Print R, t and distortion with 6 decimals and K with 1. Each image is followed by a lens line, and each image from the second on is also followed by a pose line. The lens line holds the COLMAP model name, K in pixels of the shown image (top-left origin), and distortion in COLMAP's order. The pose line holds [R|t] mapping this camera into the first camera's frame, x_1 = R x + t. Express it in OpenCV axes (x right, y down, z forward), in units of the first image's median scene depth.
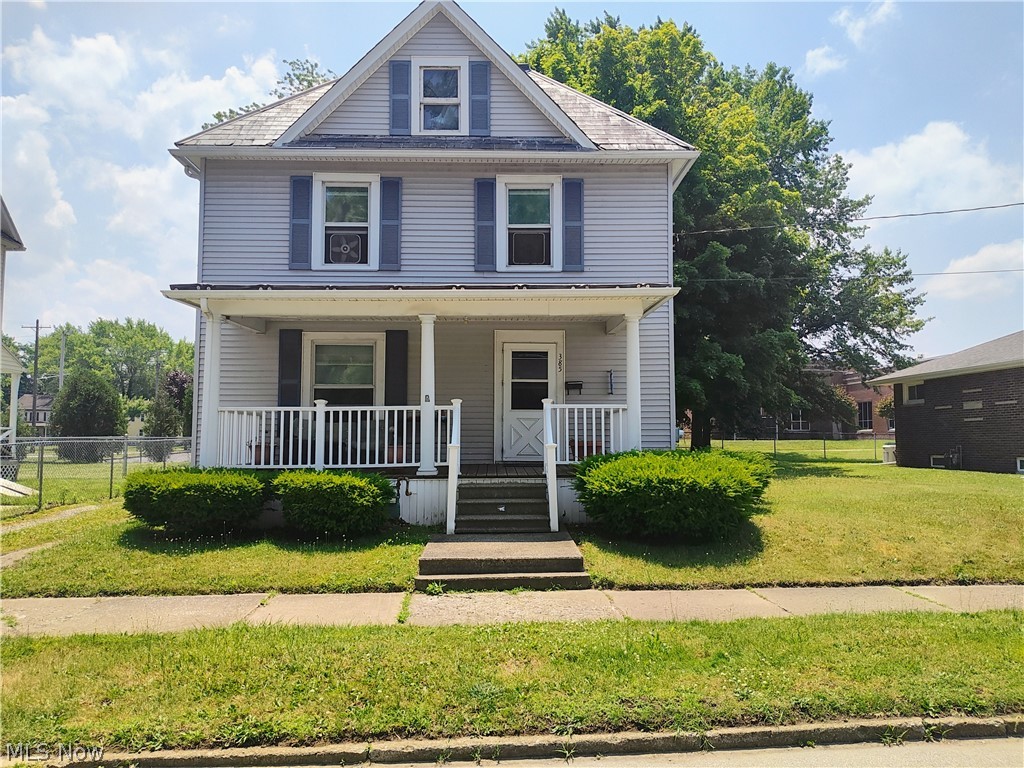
lens RADIAL K [[759.7, 0, 511.9], [0, 759.7, 391.4], [0, 0, 1]] dist [0.087141, -0.185880]
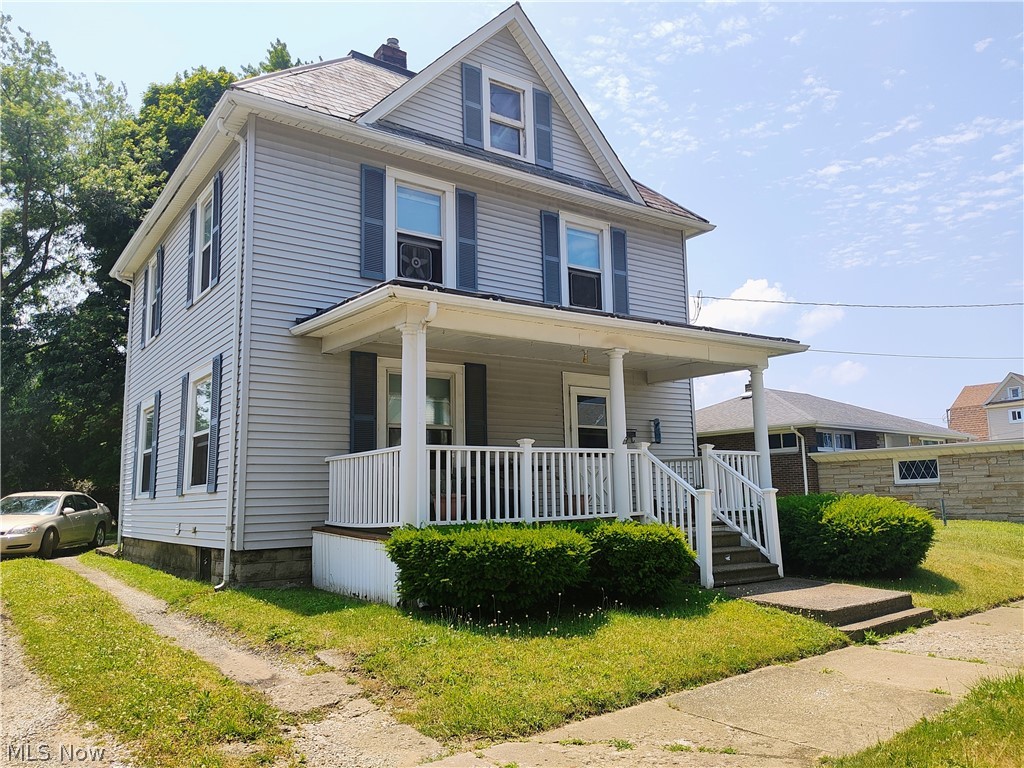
lens RADIAL K [[762.5, 0, 506.4], [0, 762.5, 390.3], [0, 0, 1]] dist [0.097616, -0.215236]
pose [[0.829931, 0.060827, 0.554540, -0.597617], [-0.014411, 0.996044, -0.087686, 0.025666], [-0.557680, 0.064782, 0.827524, 0.260227]]
